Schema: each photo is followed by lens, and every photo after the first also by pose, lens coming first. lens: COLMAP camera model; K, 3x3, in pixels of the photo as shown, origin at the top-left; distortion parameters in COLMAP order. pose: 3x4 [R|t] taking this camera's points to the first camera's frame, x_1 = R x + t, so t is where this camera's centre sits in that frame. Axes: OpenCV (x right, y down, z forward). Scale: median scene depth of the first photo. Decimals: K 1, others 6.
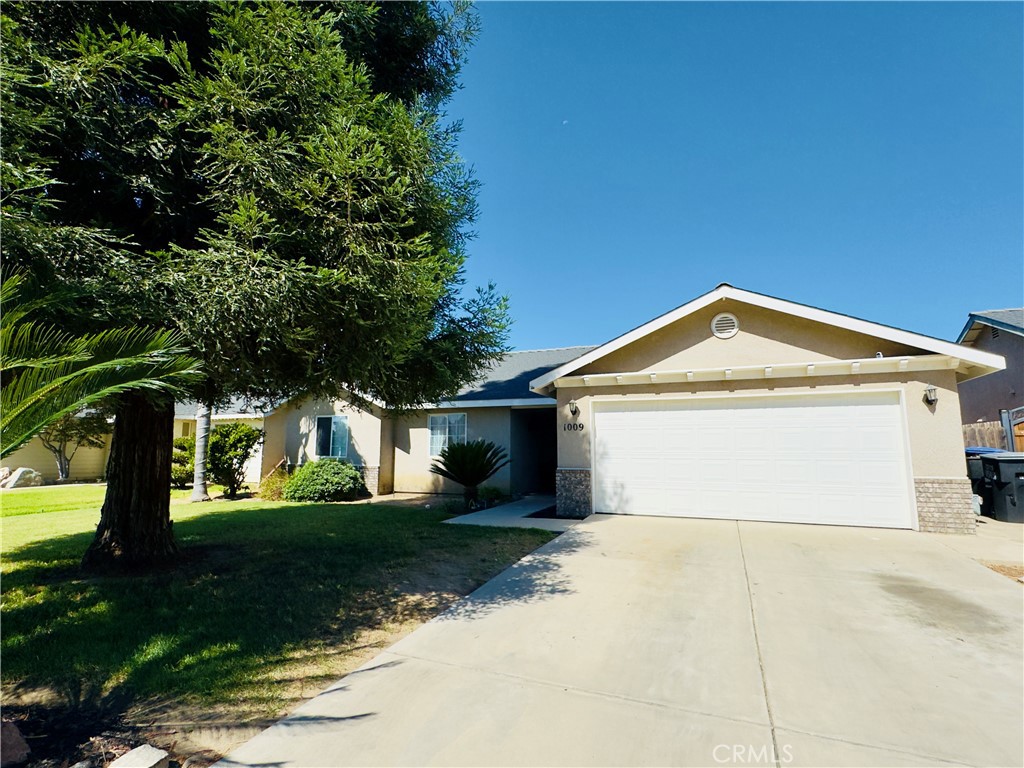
lens RADIAL K [[502.0, 0, 512.0], [0, 502.0, 384.0], [0, 0, 1]] dist [-0.000750, -0.000169]
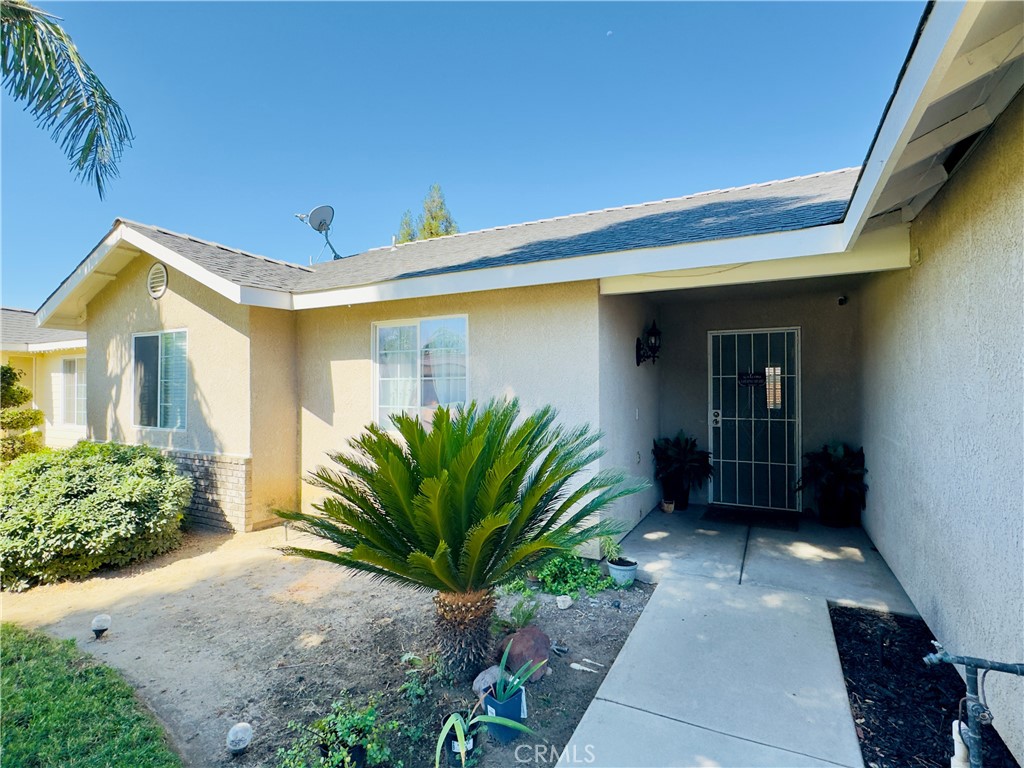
lens RADIAL K [[502.0, 0, 512.0], [0, 502.0, 384.0], [0, 0, 1]] dist [-0.000750, -0.000169]
pose [[0.996730, -0.005393, -0.080624, -0.031284], [0.015154, 0.992542, 0.120956, 0.063093], [0.079371, -0.121782, 0.989378, 0.641807]]
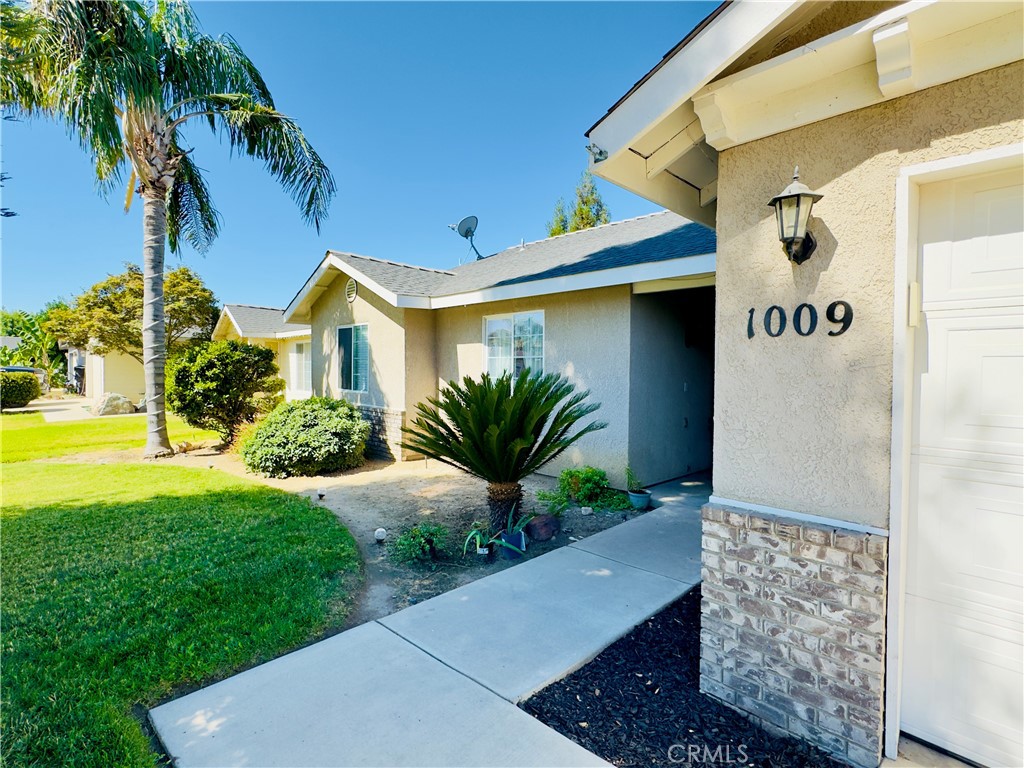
lens RADIAL K [[502.0, 0, 512.0], [0, 502.0, 384.0], [0, 0, 1]] dist [-0.000750, -0.000169]
pose [[0.921995, 0.017171, -0.386820, 0.066893], [0.044341, 0.987762, 0.149535, 0.053549], [0.384654, -0.155023, 0.909950, 0.536544]]
